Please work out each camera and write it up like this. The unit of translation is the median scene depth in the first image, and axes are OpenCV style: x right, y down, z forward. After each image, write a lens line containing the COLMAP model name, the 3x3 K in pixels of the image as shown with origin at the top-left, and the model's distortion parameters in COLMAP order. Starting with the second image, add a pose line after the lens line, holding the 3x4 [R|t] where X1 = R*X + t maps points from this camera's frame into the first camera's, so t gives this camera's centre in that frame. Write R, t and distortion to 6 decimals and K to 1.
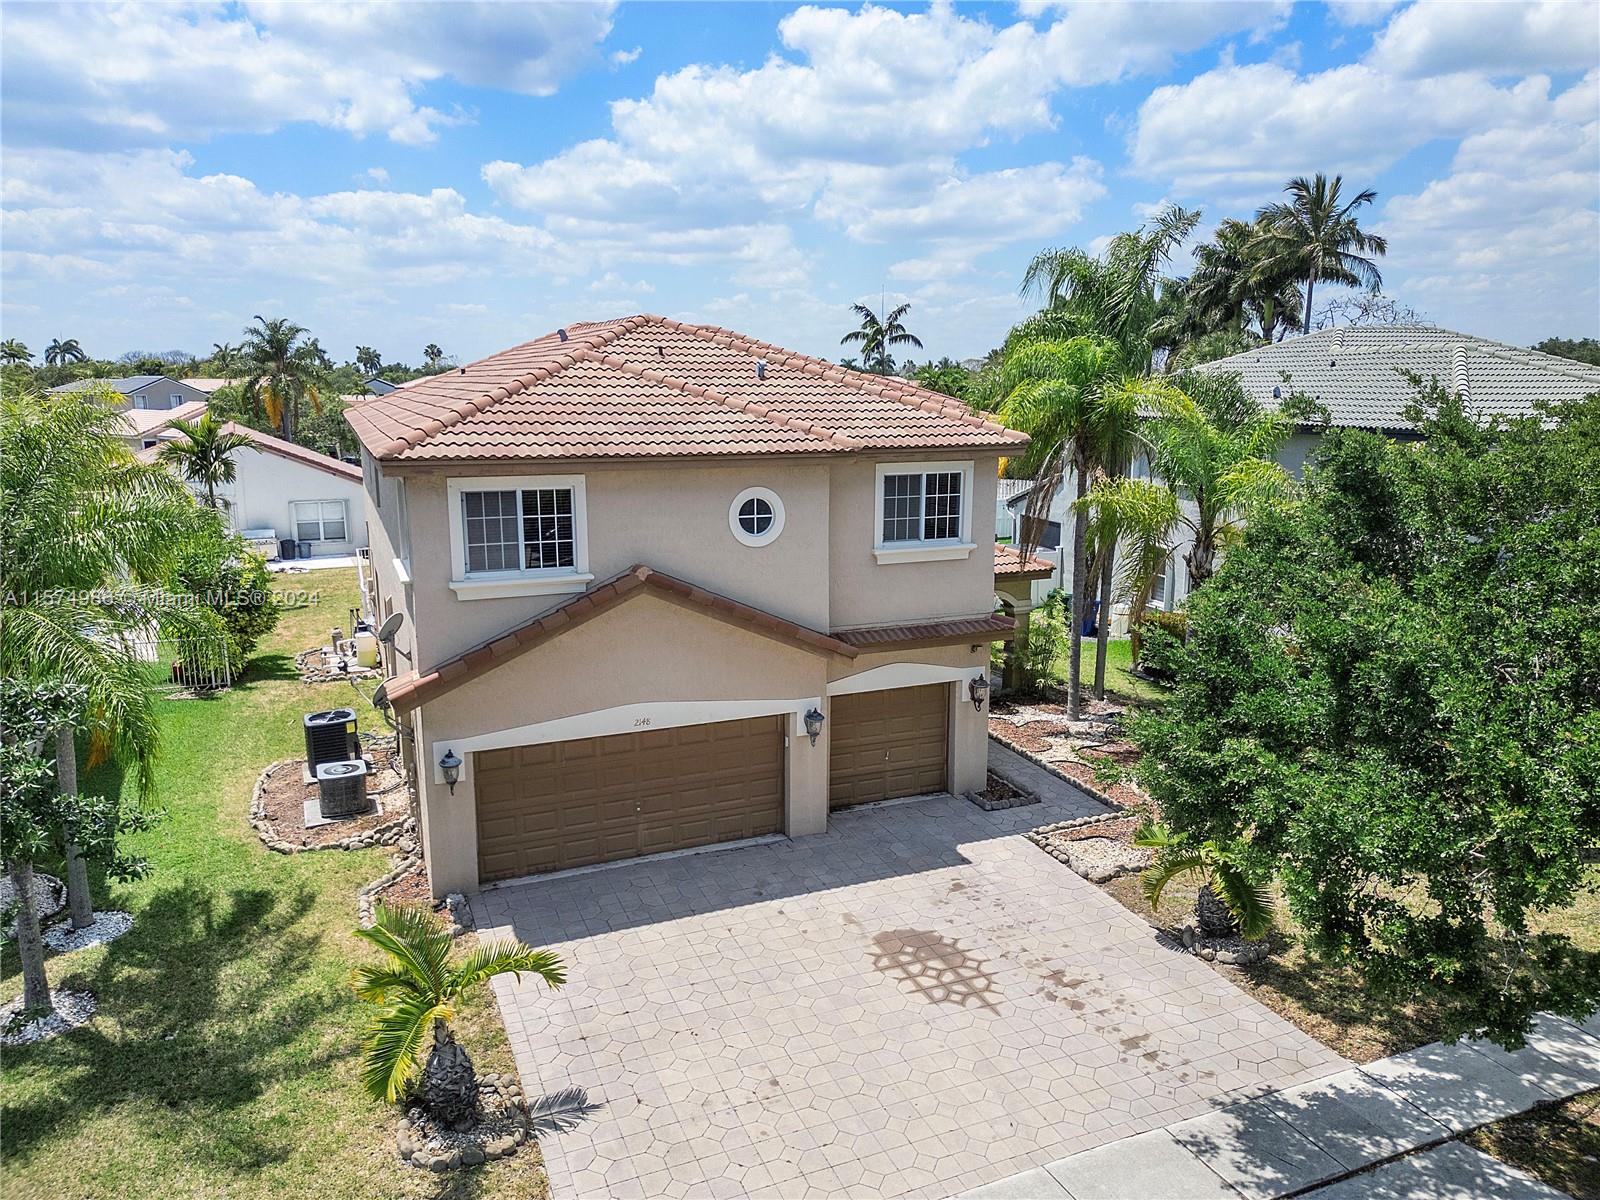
lens RADIAL K [[1183.6, 0, 839.3], [0, 1183.6, 602.3], [0, 0, 1]] dist [0.076326, -0.073937]
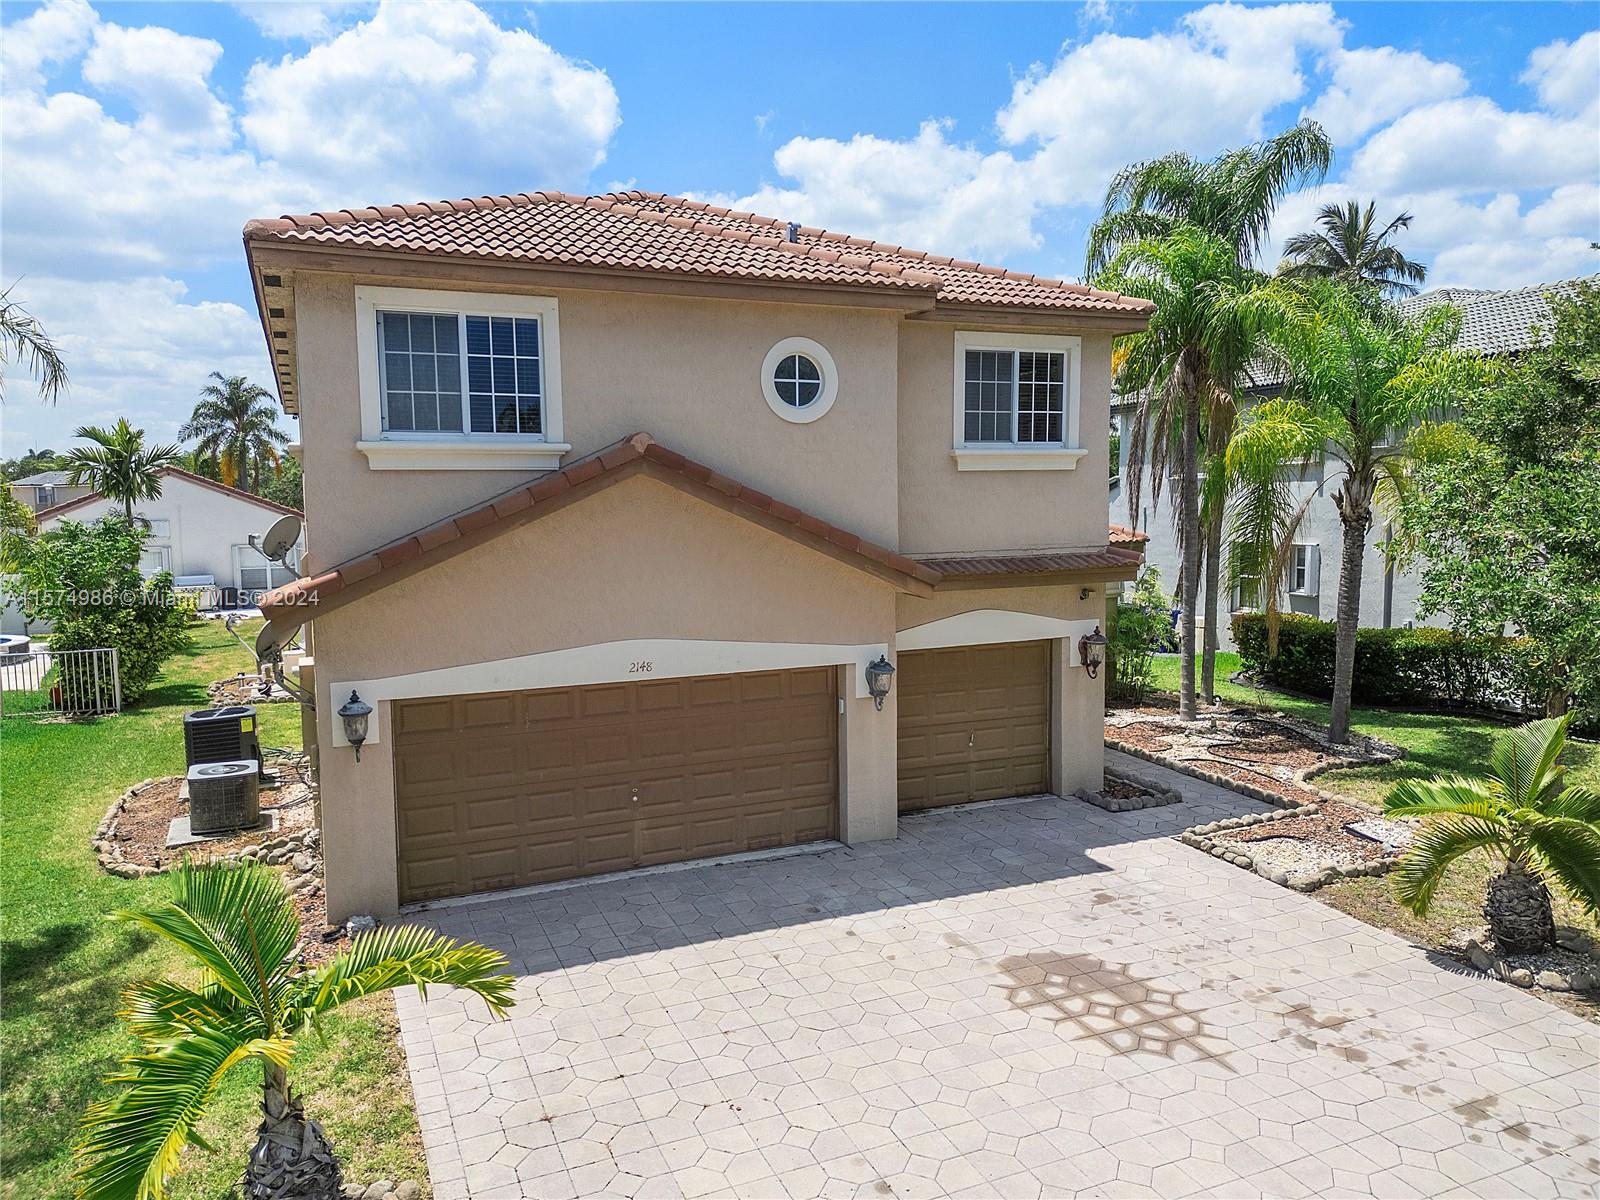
lens RADIAL K [[1183.6, 0, 839.3], [0, 1183.6, 602.3], [0, 0, 1]] dist [0.076326, -0.073937]
pose [[0.999805, -0.016630, 0.010694, -0.055254], [0.017602, 0.994991, -0.098405, 0.131606], [-0.009004, 0.098574, 0.995089, 0.295589]]
